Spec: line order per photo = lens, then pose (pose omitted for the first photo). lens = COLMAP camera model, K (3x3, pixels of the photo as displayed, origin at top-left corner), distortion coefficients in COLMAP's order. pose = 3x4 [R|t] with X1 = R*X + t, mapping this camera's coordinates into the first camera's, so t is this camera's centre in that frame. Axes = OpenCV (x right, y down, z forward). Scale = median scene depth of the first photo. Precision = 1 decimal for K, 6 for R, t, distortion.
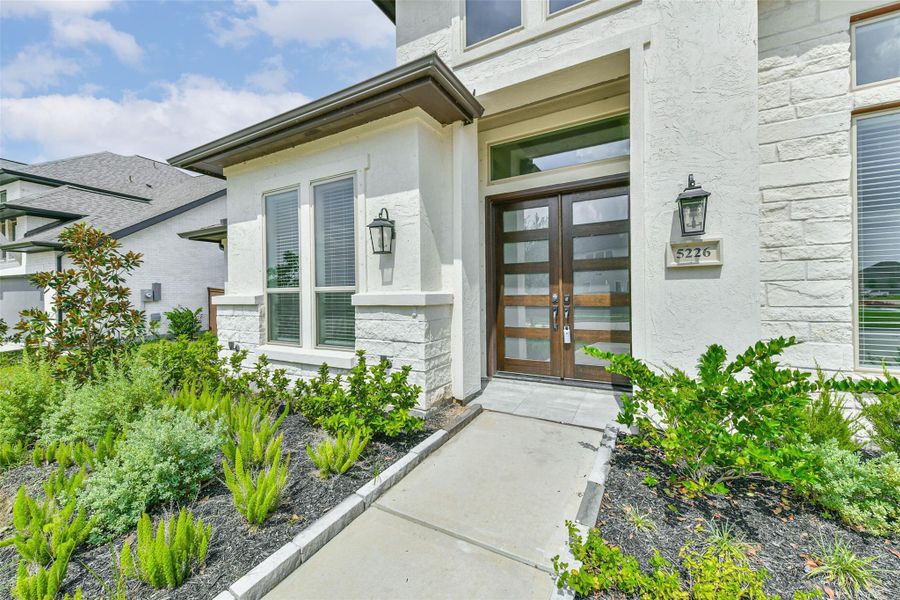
lens RADIAL K [[359.2, 0, 448.1], [0, 359.2, 299.0], [0, 0, 1]] dist [0.003709, -0.000676]
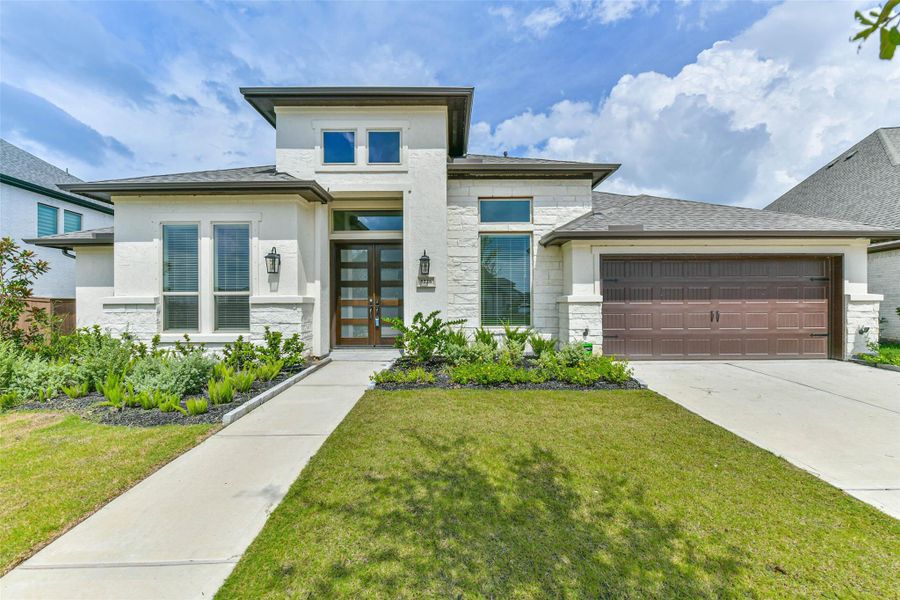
lens RADIAL K [[359.2, 0, 450.4], [0, 359.2, 302.5], [0, 0, 1]] dist [0.003709, -0.000676]
pose [[0.873984, 0.010217, 0.485848, -0.254310], [0.000613, 0.999755, -0.022125, 0.048307], [-0.485955, 0.019635, 0.873763, -0.853886]]
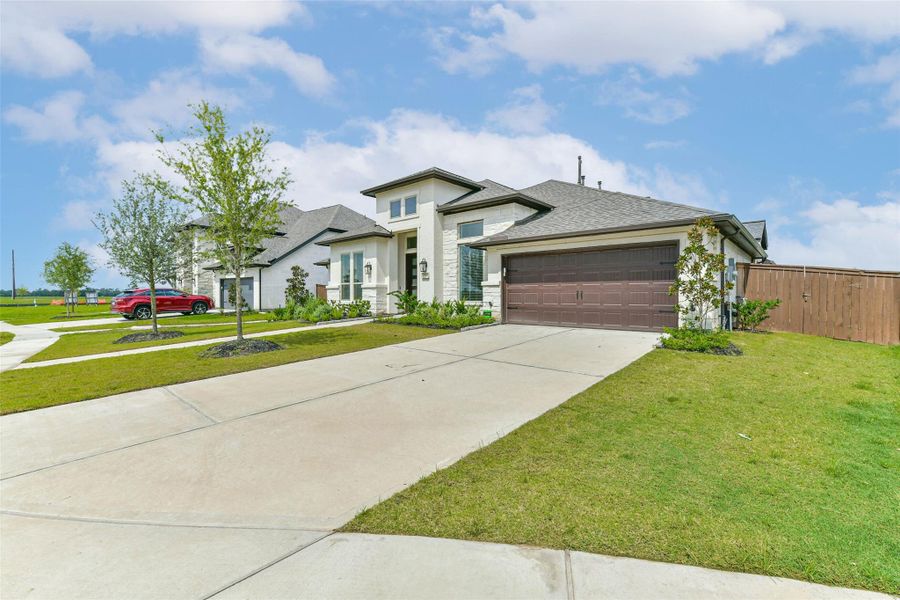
lens RADIAL K [[359.2, 0, 452.3], [0, 359.2, 291.1], [0, 0, 1]] dist [0.003709, -0.000676]
pose [[0.979214, 0.008977, -0.202632, 1.350111], [-0.012909, 0.999753, -0.018090, 0.104779], [0.202420, 0.020329, 0.979088, -2.345122]]
